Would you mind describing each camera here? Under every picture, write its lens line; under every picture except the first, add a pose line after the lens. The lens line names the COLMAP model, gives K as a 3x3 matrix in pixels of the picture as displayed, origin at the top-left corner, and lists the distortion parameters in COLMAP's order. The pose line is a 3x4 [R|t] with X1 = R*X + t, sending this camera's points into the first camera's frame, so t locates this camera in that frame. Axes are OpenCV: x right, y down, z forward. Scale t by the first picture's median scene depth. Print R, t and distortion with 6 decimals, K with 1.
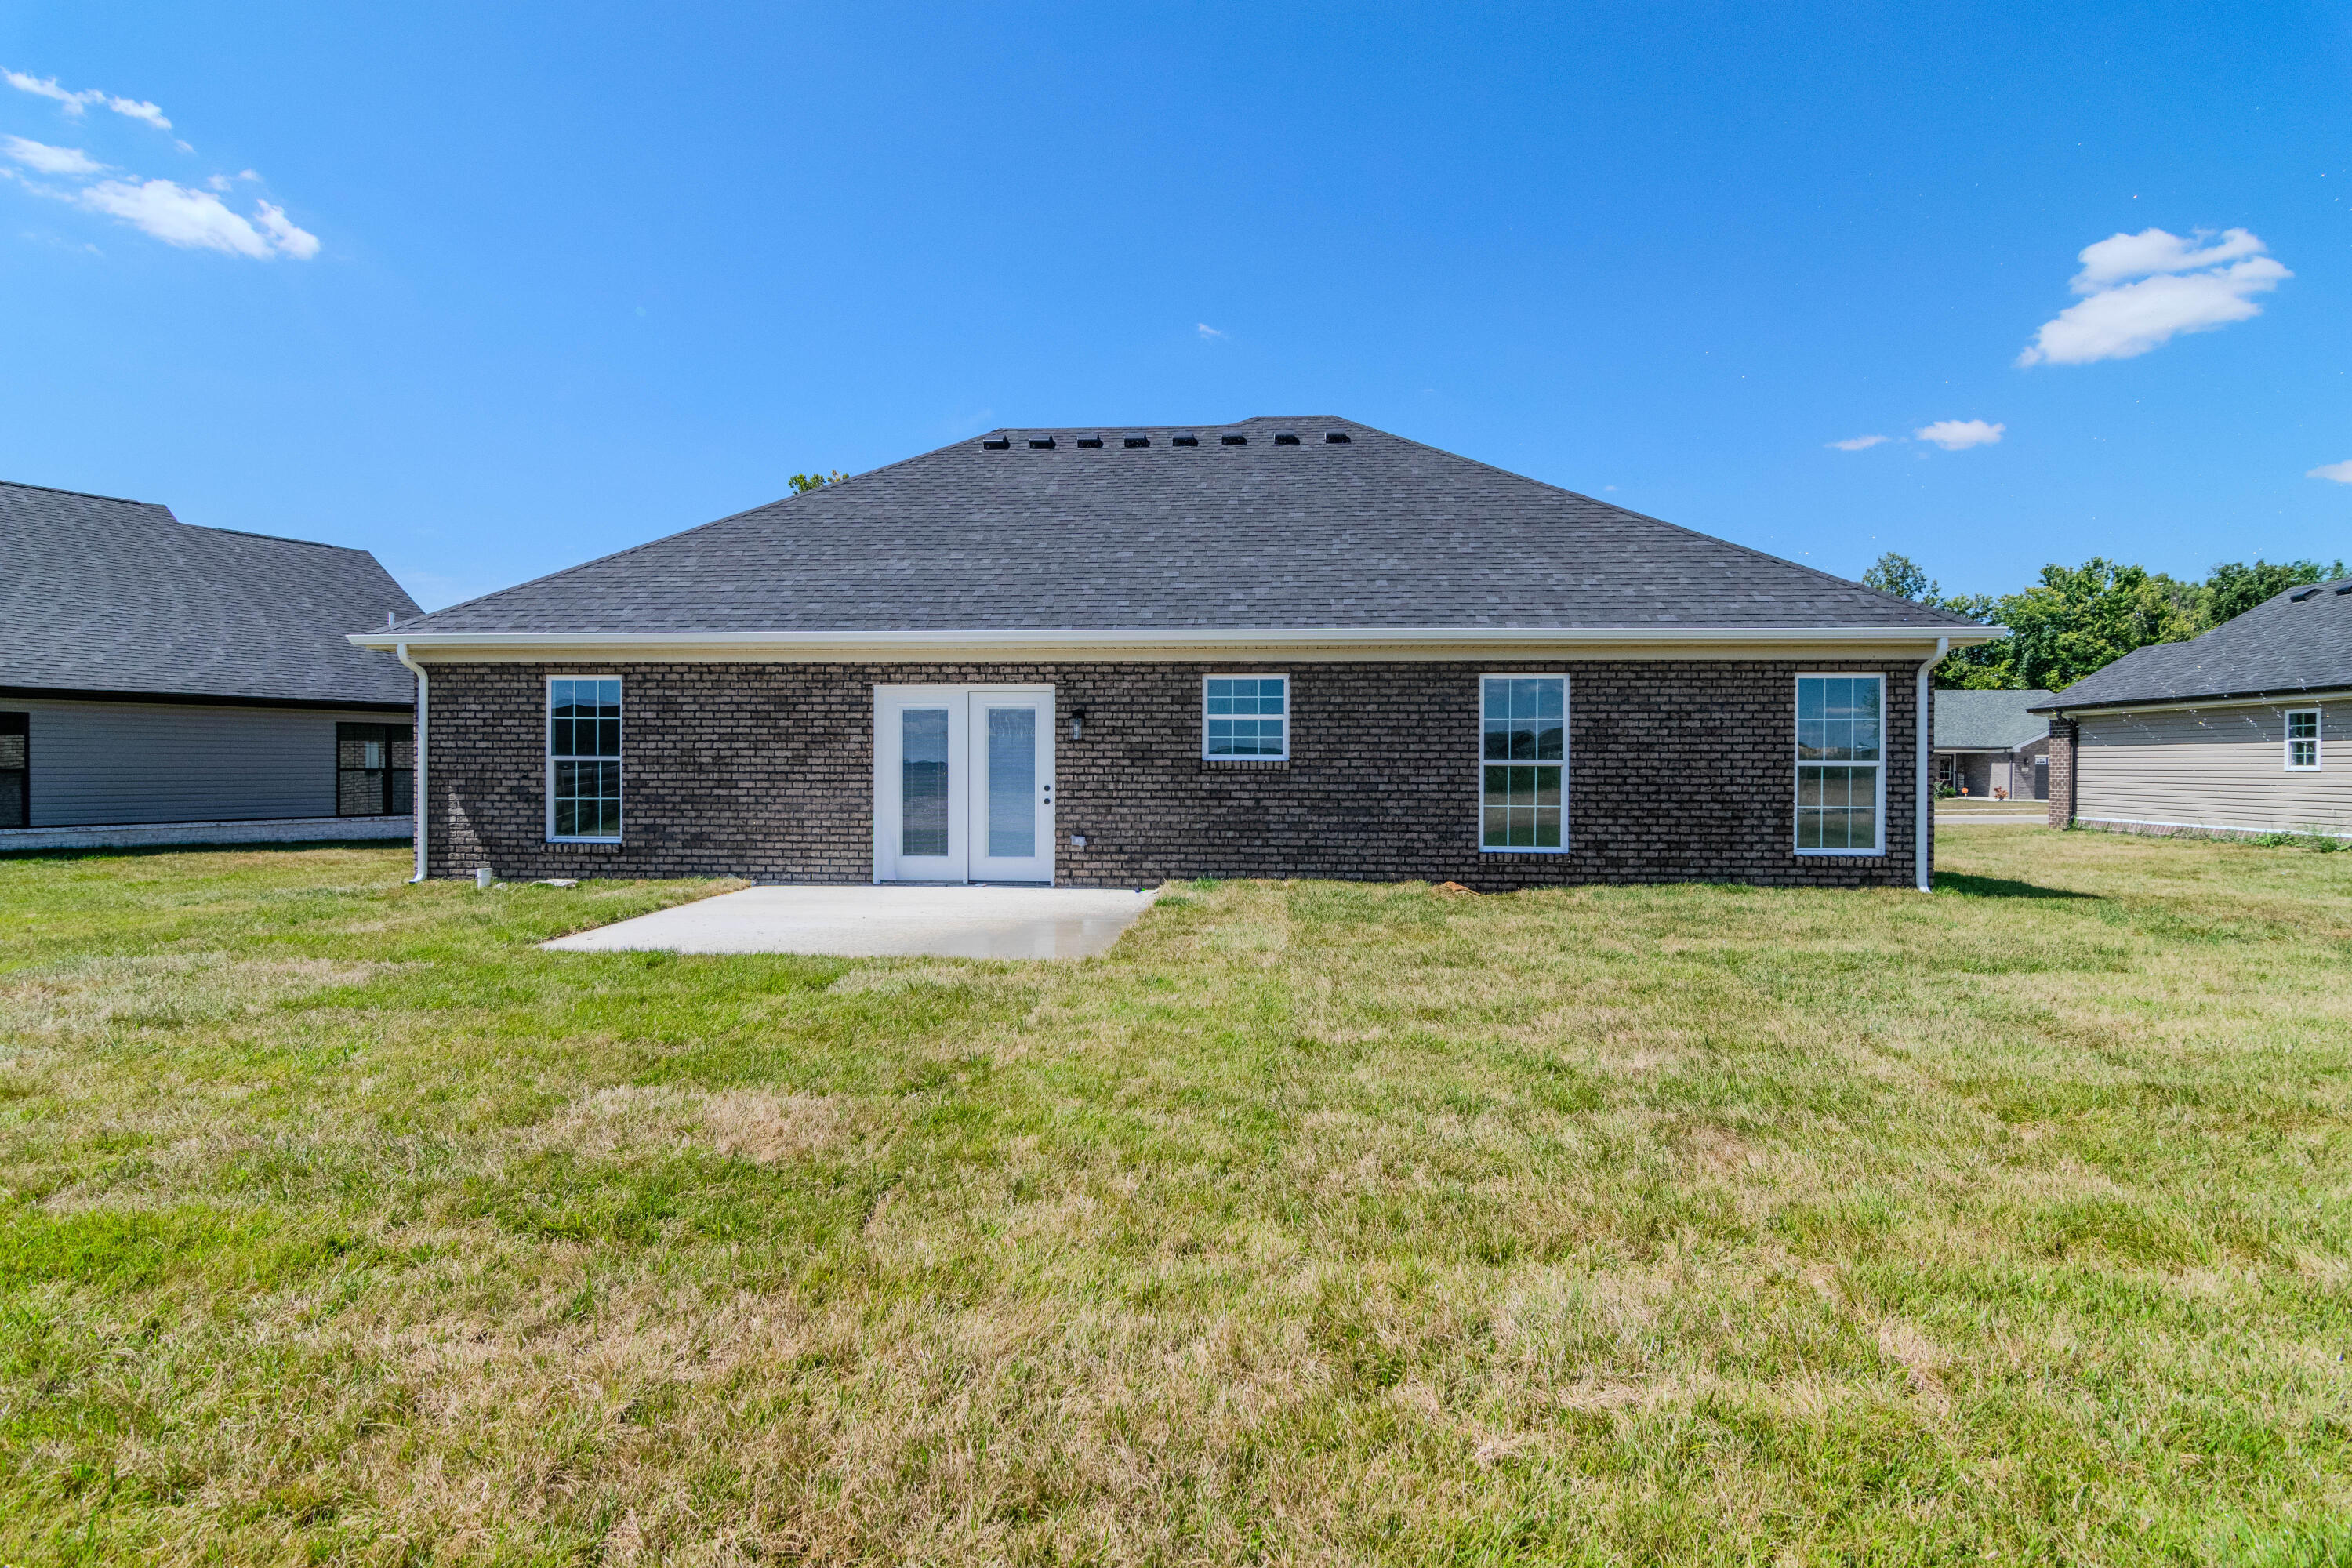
lens RADIAL K [[1122.0, 0, 1160.1], [0, 1122.0, 772.5], [0, 0, 1]] dist [-0.017205, -0.001764]
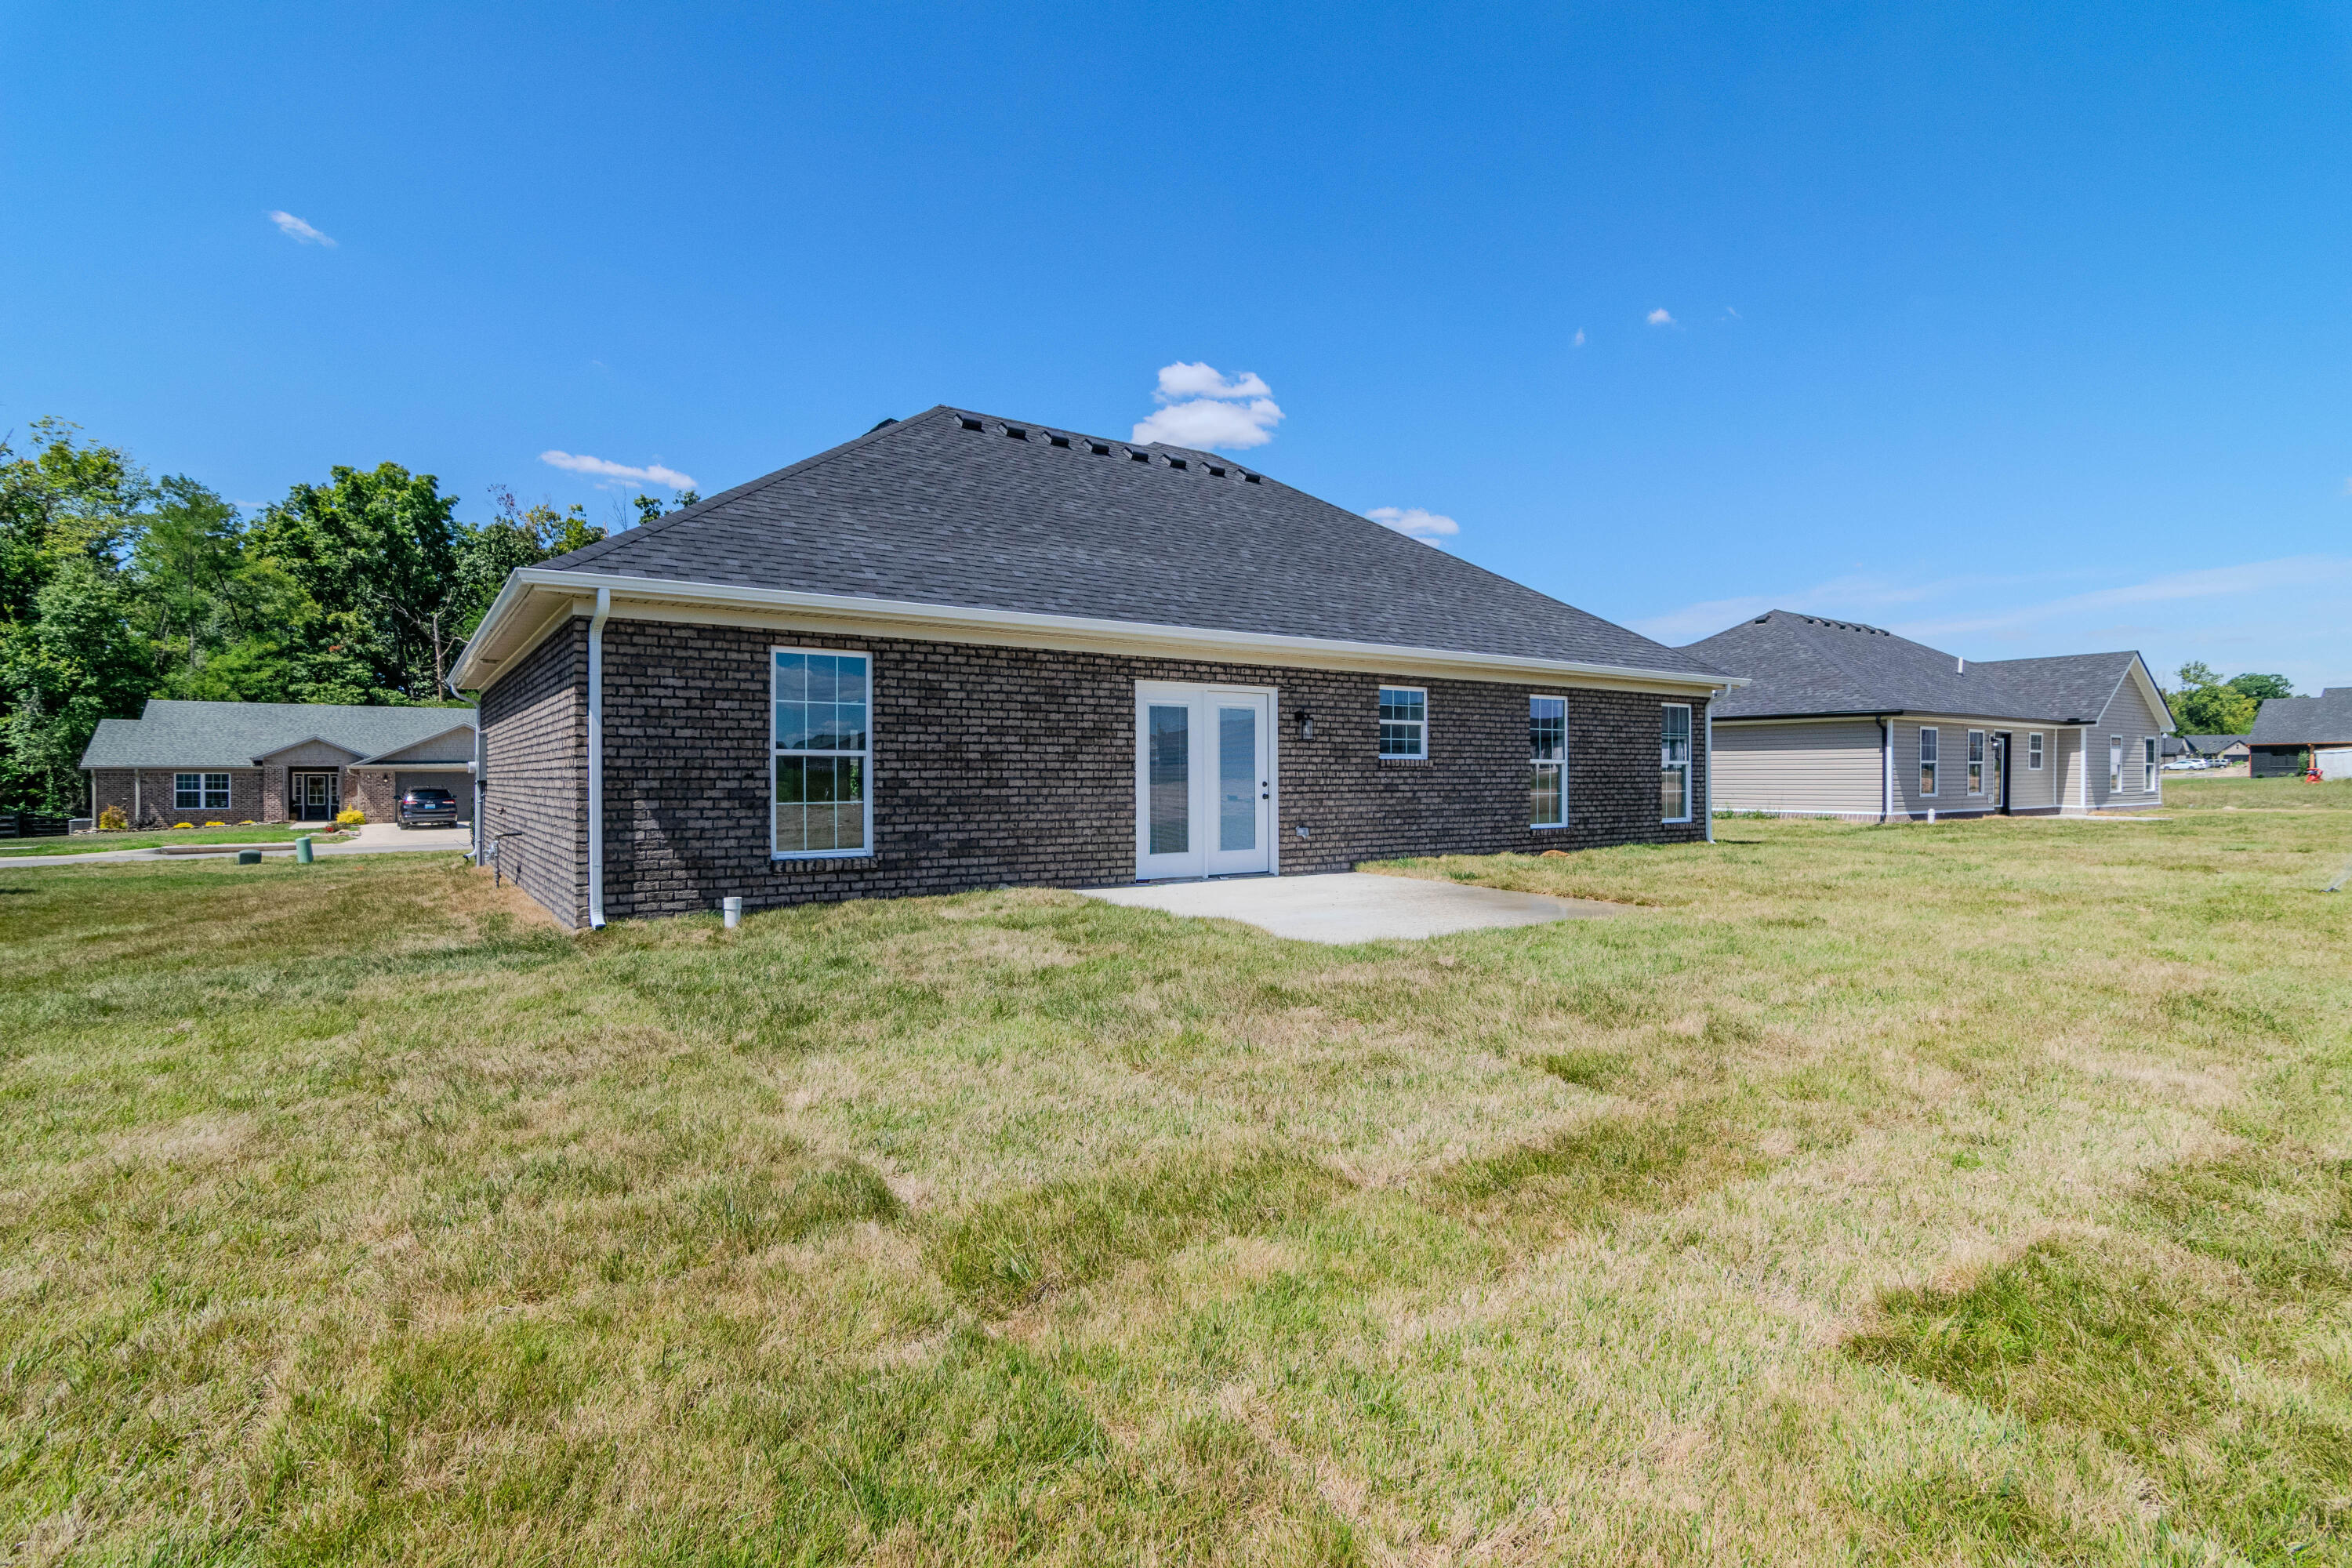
lens RADIAL K [[1175.6, 0, 1124.7], [0, 1175.6, 771.8], [0, 0, 1]] dist [-0.013035, -0.000071]
pose [[0.772637, -0.001390, 0.634847, -0.910503], [0.012126, 0.999847, -0.012568, 0.014606], [-0.634733, 0.017408, 0.772536, 0.218447]]
